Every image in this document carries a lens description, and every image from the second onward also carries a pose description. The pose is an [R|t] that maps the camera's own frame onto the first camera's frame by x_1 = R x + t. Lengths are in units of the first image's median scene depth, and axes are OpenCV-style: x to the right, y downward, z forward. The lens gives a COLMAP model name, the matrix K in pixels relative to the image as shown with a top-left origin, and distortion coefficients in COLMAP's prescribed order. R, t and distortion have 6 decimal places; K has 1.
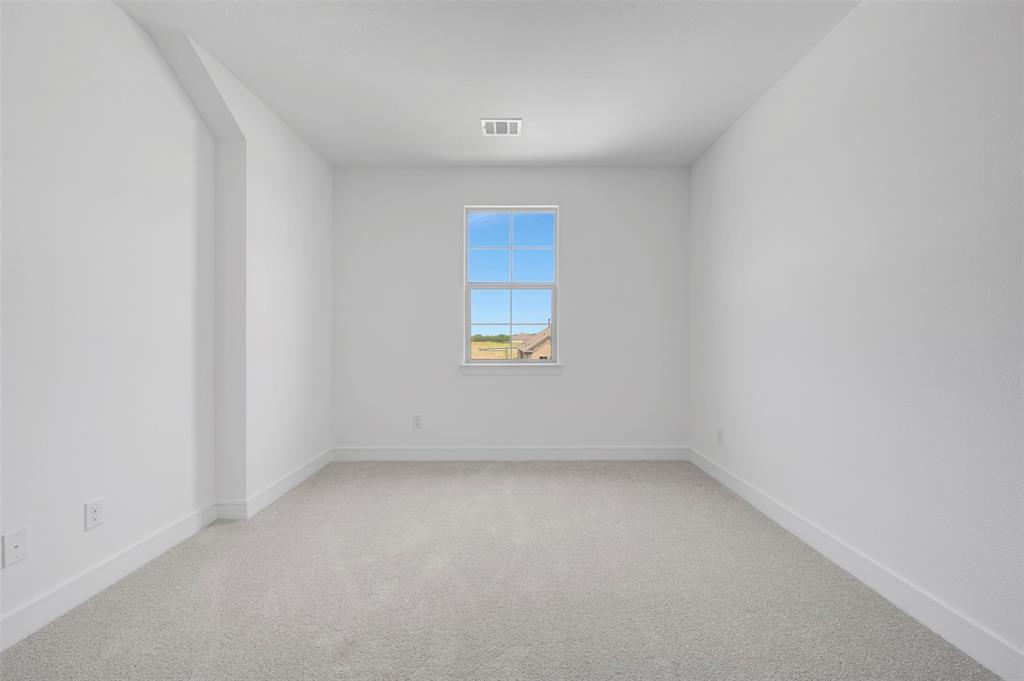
lens RADIAL K [[411.5, 0, 507.6], [0, 411.5, 336.9], [0, 0, 1]] dist [0.001945, -0.000867]
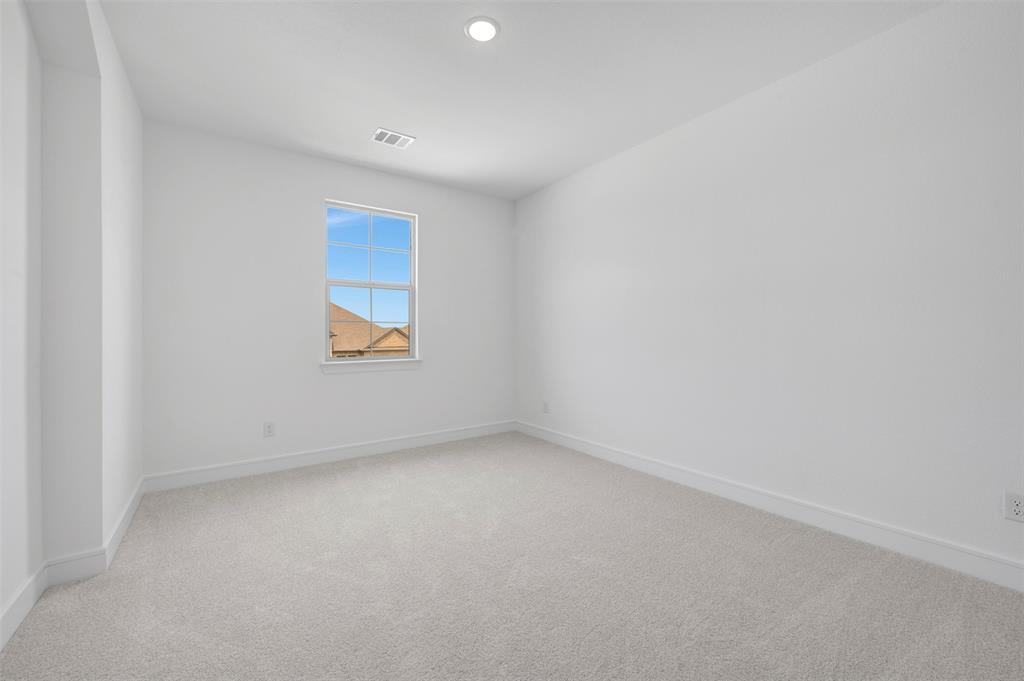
lens RADIAL K [[411.5, 0, 517.9], [0, 411.5, 338.7], [0, 0, 1]] dist [0.001945, -0.000867]
pose [[0.809577, -0.003919, 0.587001, -0.333380], [-0.004734, 0.999902, 0.013205, -0.006084], [-0.586995, -0.013469, 0.809479, -0.053202]]
